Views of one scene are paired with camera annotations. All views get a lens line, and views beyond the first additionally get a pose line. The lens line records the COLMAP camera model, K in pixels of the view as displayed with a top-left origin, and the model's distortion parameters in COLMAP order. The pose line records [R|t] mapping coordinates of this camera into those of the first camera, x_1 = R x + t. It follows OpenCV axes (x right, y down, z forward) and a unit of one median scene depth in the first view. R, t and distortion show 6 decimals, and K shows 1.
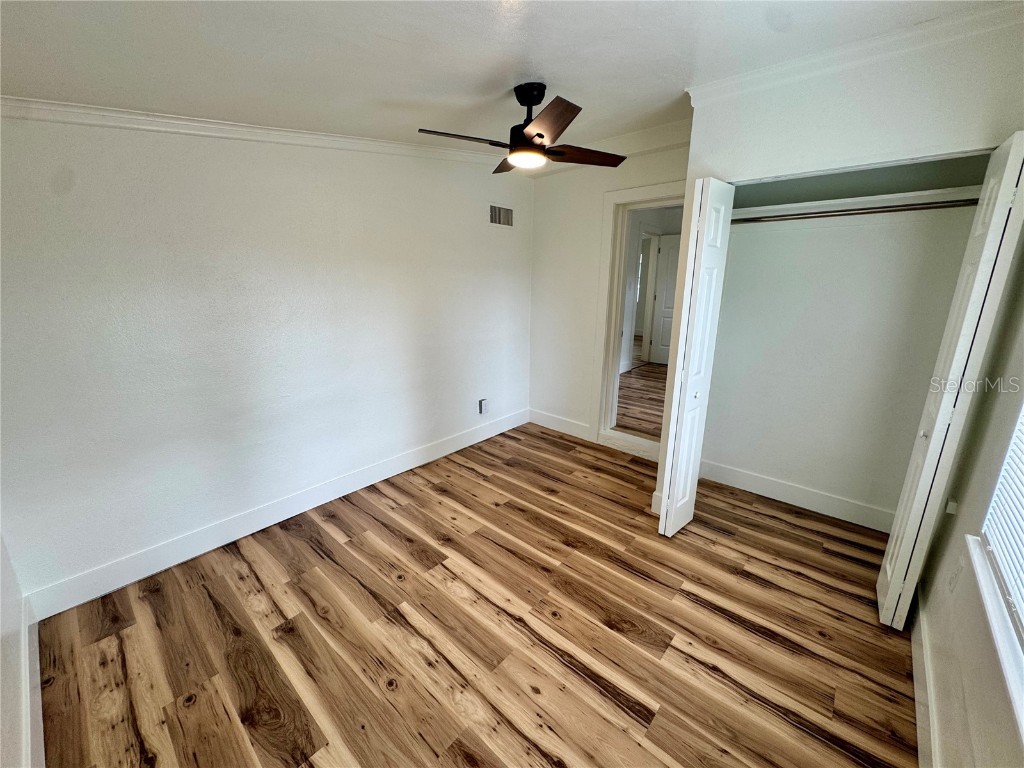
lens RADIAL K [[409.3, 0, 509.6], [0, 409.3, 391.3], [0, 0, 1]] dist [-0.005258, 0.000815]
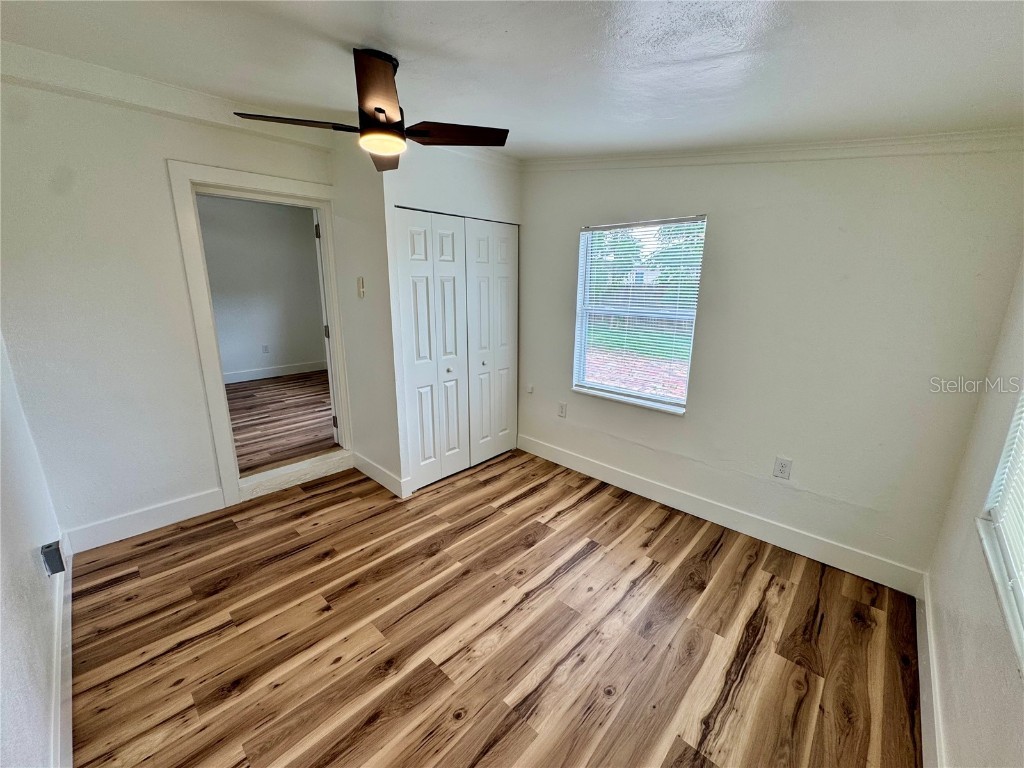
lens RADIAL K [[409.3, 0, 522.6], [0, 409.3, 383.4], [0, 0, 1]] dist [-0.005258, 0.000815]
pose [[0.006345, -0.244017, 0.969750, -0.718461], [0.259229, 0.937019, 0.234085, -0.186162], [-0.965795, 0.249902, 0.069202, 0.632420]]
